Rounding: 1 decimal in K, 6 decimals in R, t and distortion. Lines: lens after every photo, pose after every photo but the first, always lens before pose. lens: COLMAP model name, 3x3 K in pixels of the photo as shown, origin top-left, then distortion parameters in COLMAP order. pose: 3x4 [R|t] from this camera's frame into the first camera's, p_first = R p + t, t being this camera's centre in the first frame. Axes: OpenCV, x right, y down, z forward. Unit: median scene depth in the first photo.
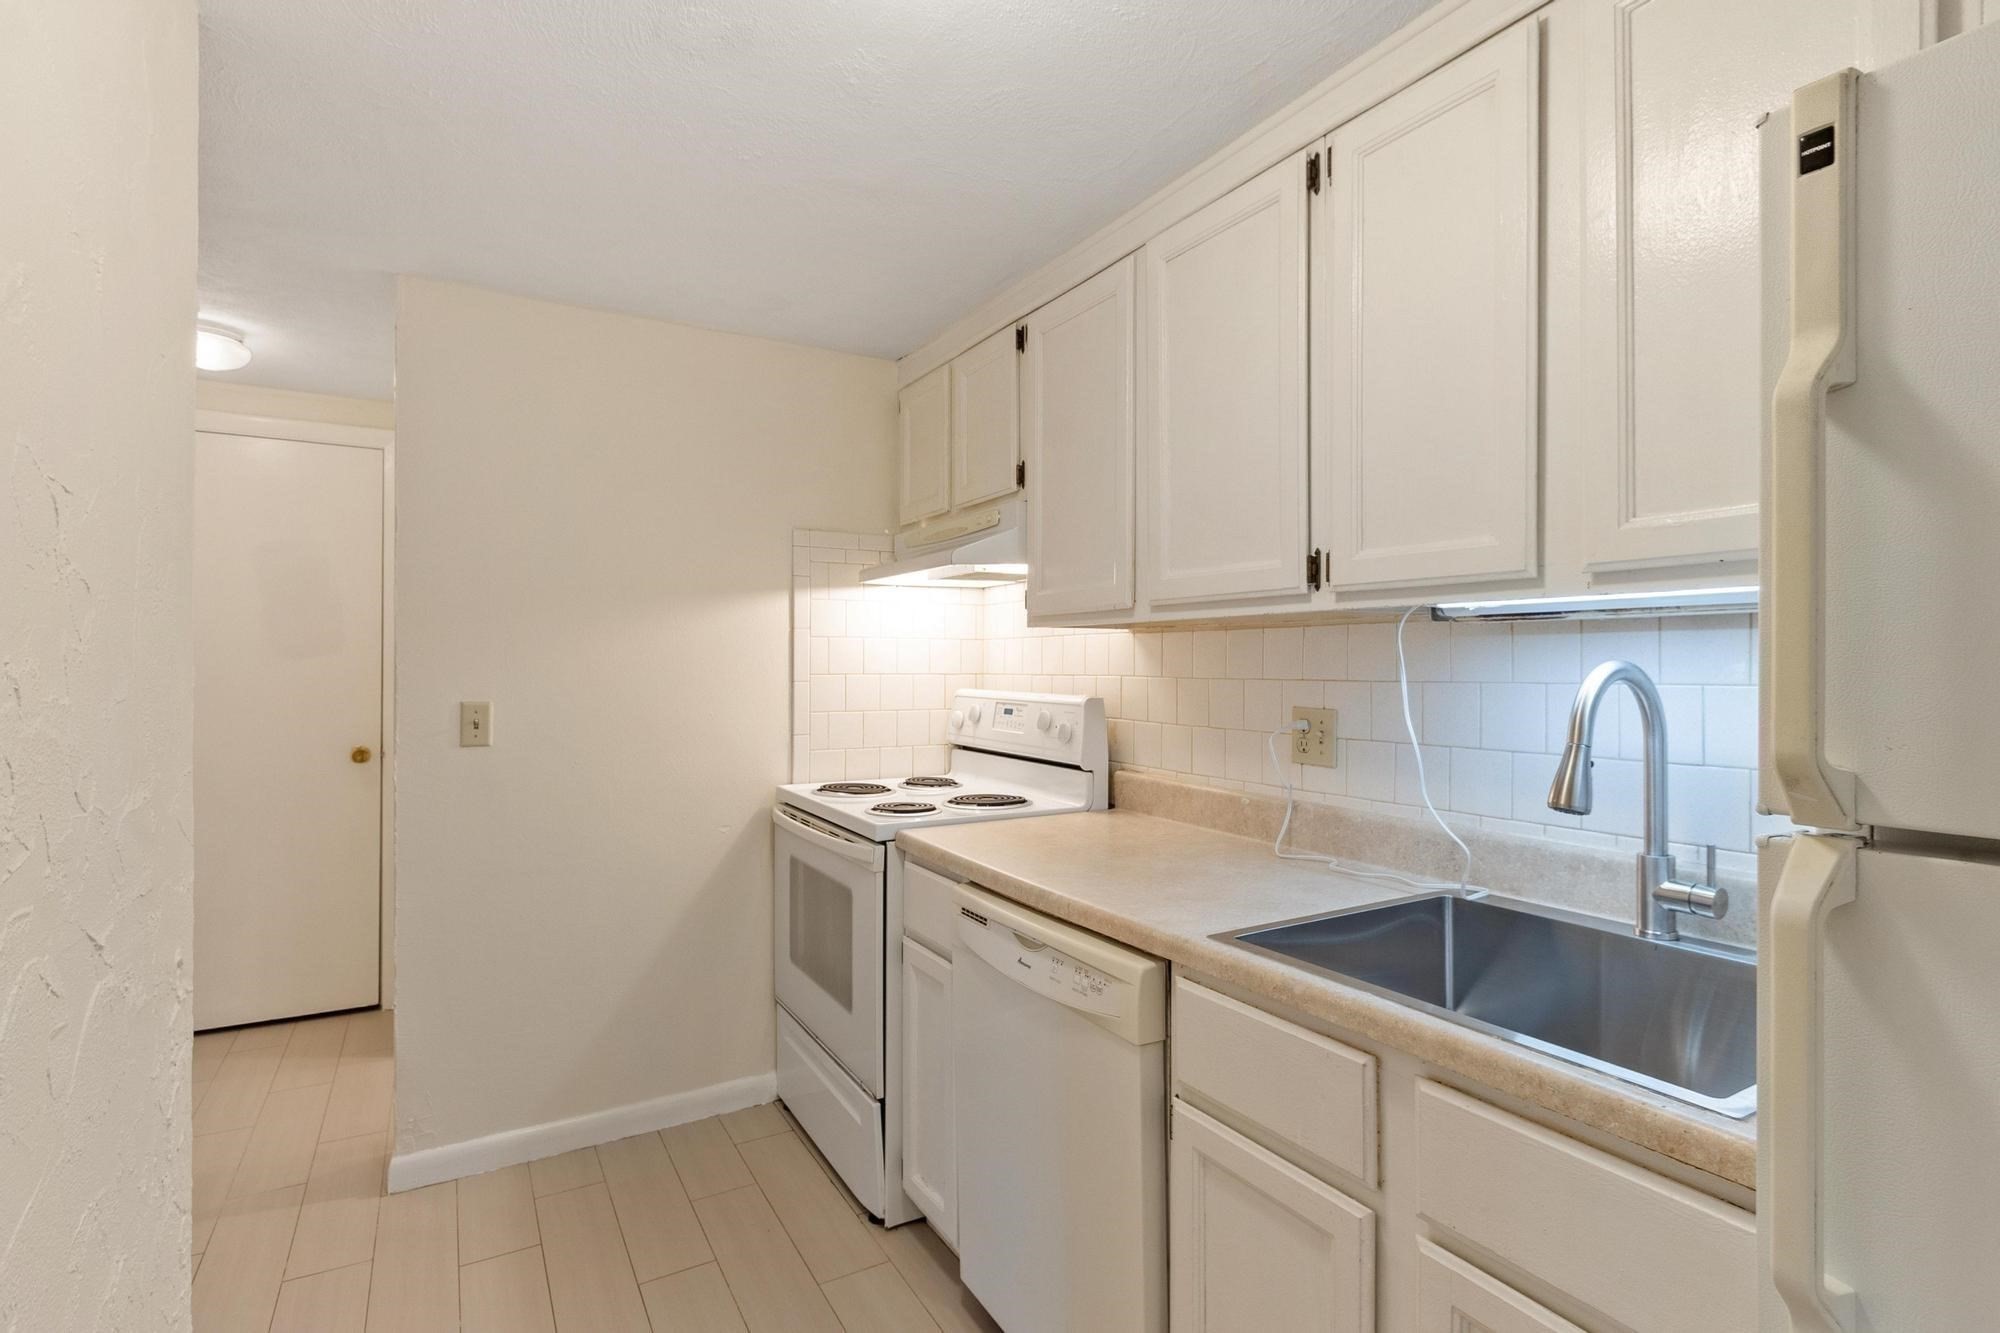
lens RADIAL K [[921.8, 0, 1004.7], [0, 921.8, 665.0], [0, 0, 1]] dist [-0.001061, -0.000568]
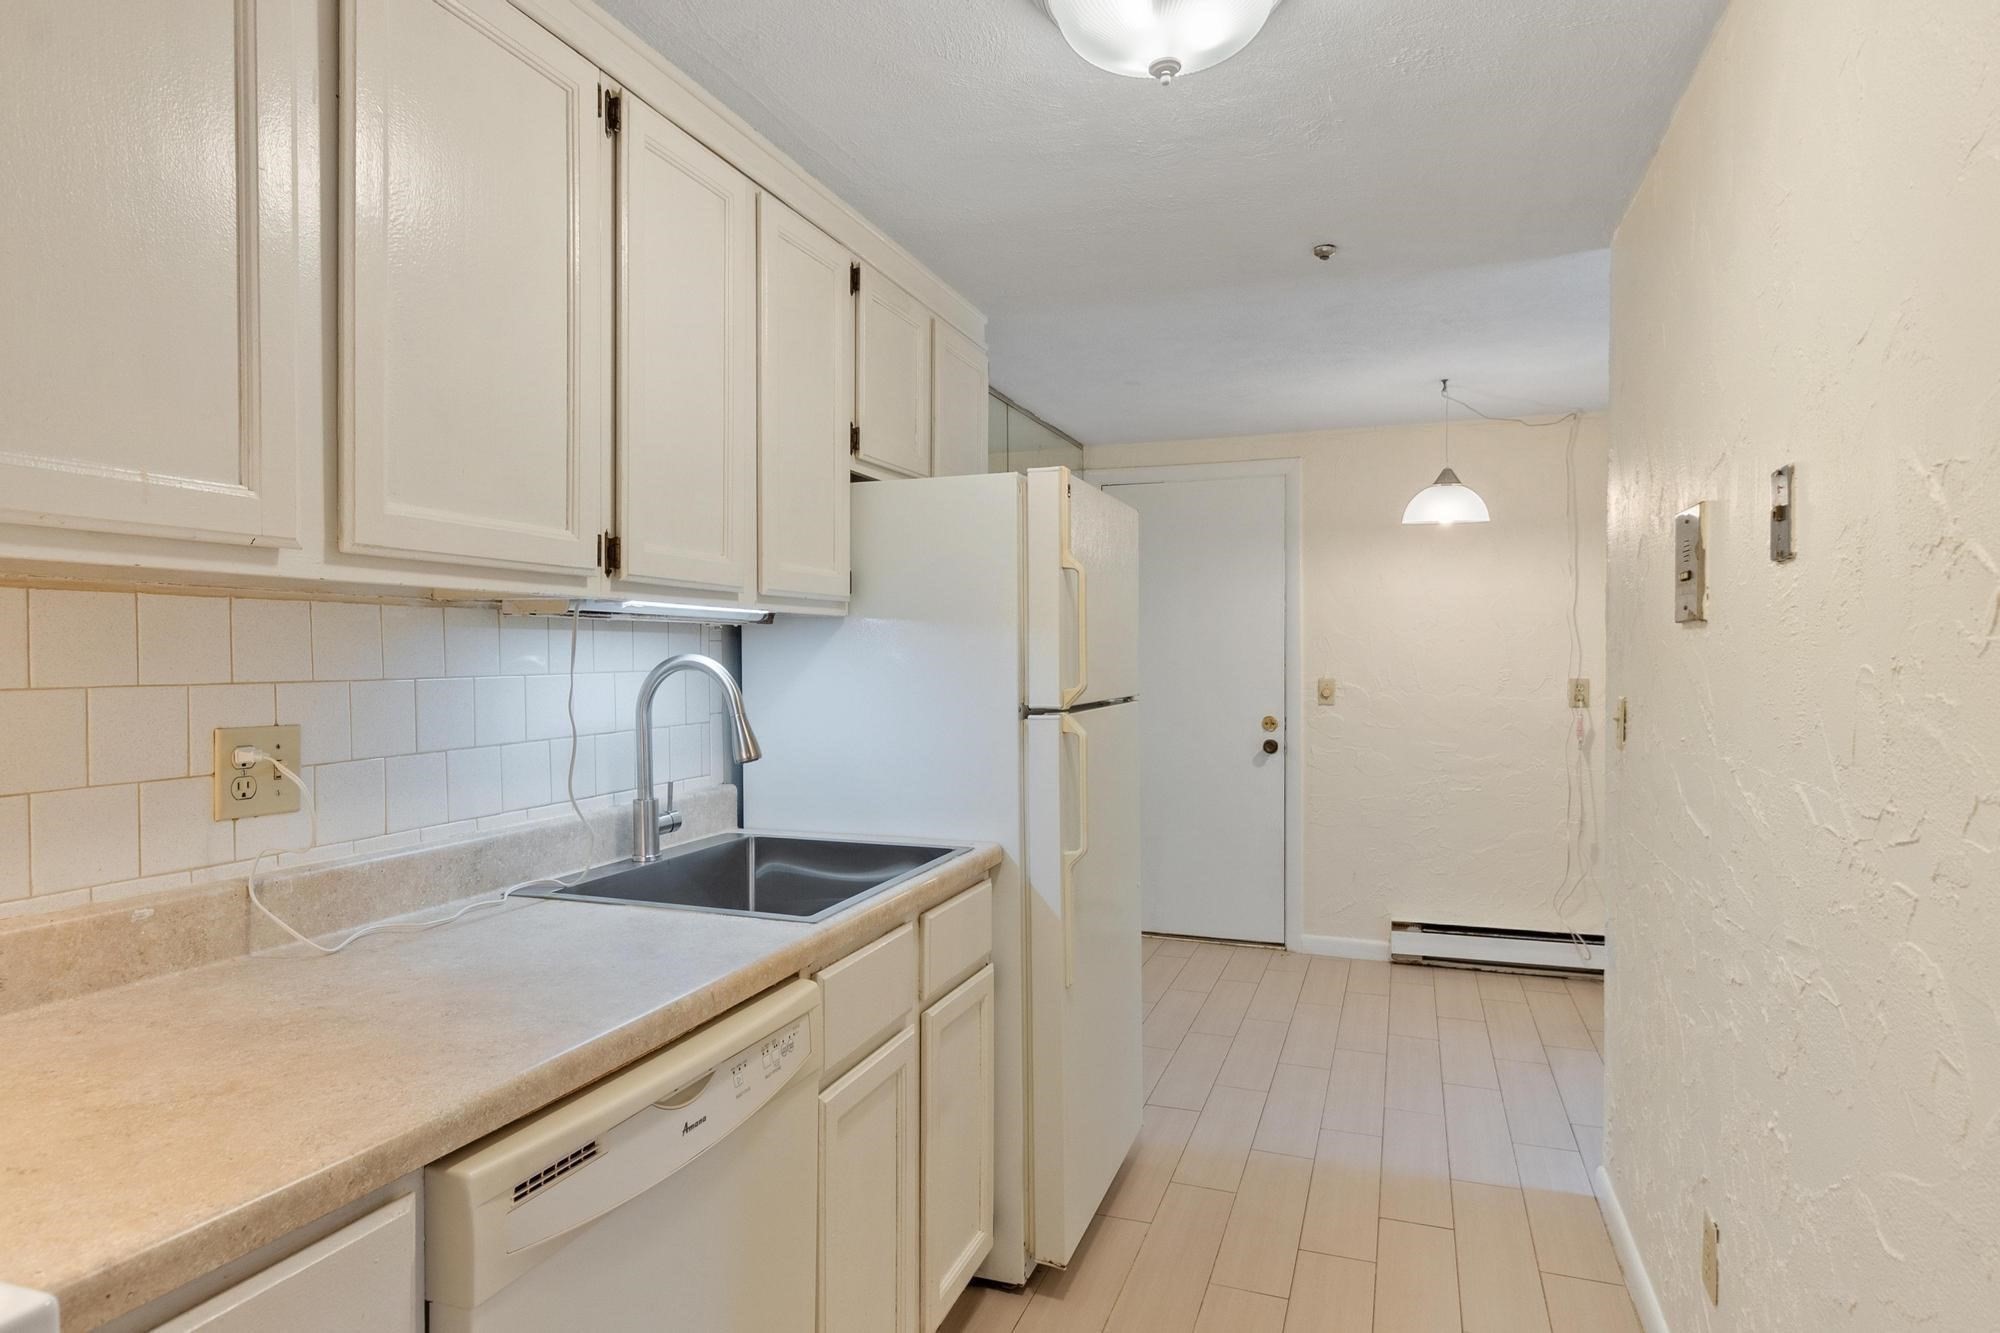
lens RADIAL K [[1056.7, 0, 1000.0], [0, 1056.7, 666.5], [0, 0, 1]] dist [0.001314, 0.000044]
pose [[-0.603390, -0.010754, 0.797374, -0.690195], [0.001864, 0.999887, 0.014896, -0.006644], [-0.797444, 0.010474, -0.603302, 1.266376]]
